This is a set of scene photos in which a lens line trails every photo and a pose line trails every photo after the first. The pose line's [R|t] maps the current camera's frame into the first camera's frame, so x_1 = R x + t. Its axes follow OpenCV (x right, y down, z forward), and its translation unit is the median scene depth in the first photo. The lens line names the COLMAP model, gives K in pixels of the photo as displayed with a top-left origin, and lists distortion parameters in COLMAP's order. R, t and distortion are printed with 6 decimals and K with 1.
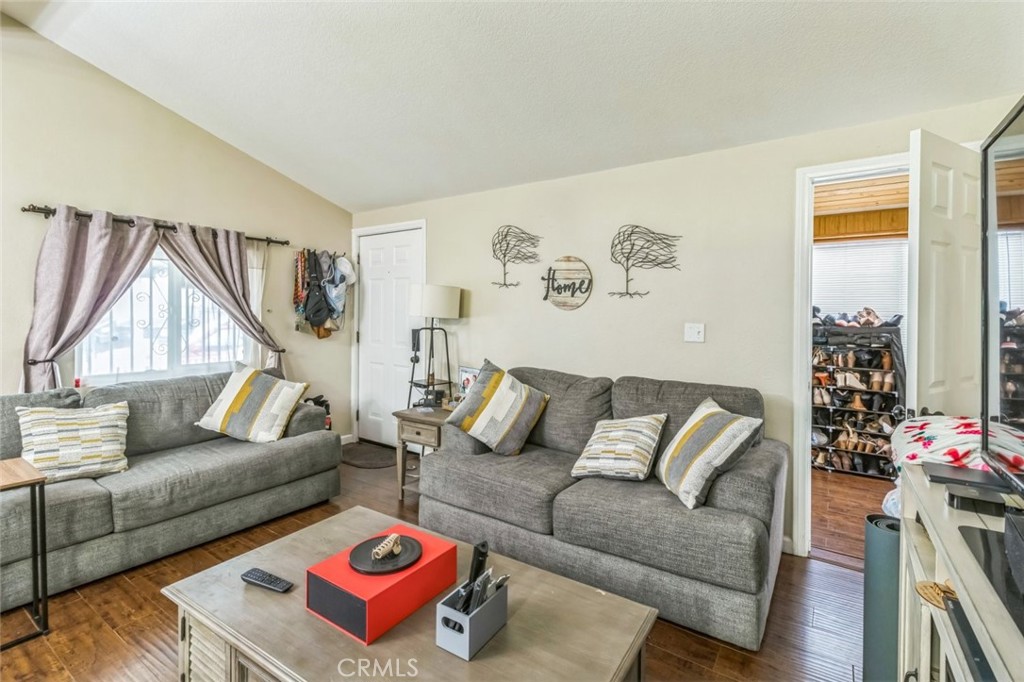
lens RADIAL K [[475.8, 0, 519.2], [0, 475.8, 317.8], [0, 0, 1]] dist [0.000042, -0.000652]
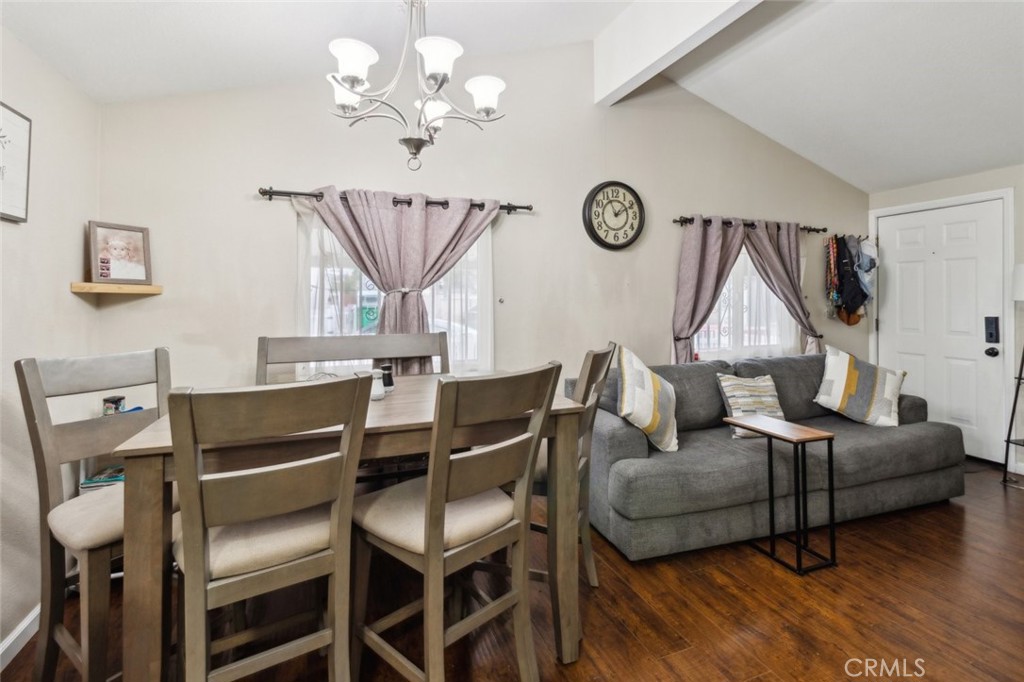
lens RADIAL K [[475.8, 0, 496.4], [0, 475.8, 299.4], [0, 0, 1]] dist [0.000042, -0.000652]
pose [[0.811540, -0.011214, -0.584189, -0.556978], [0.002143, 0.999866, -0.016215, 0.005875], [0.584293, 0.011907, 0.811455, -0.275790]]
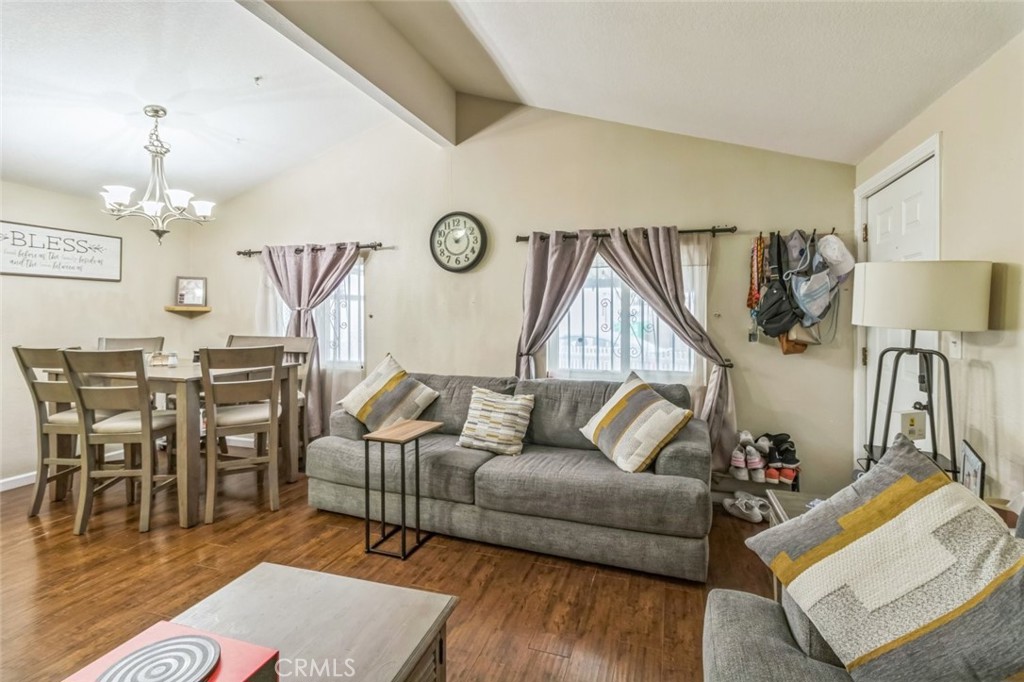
lens RADIAL K [[475.8, 0, 526.8], [0, 475.8, 315.0], [0, 0, 1]] dist [0.000042, -0.000652]
pose [[0.267337, -0.003871, -0.963595, 0.213716], [-0.013042, 0.999886, -0.007635, -0.005344], [0.963515, 0.014608, 0.267256, 0.550002]]
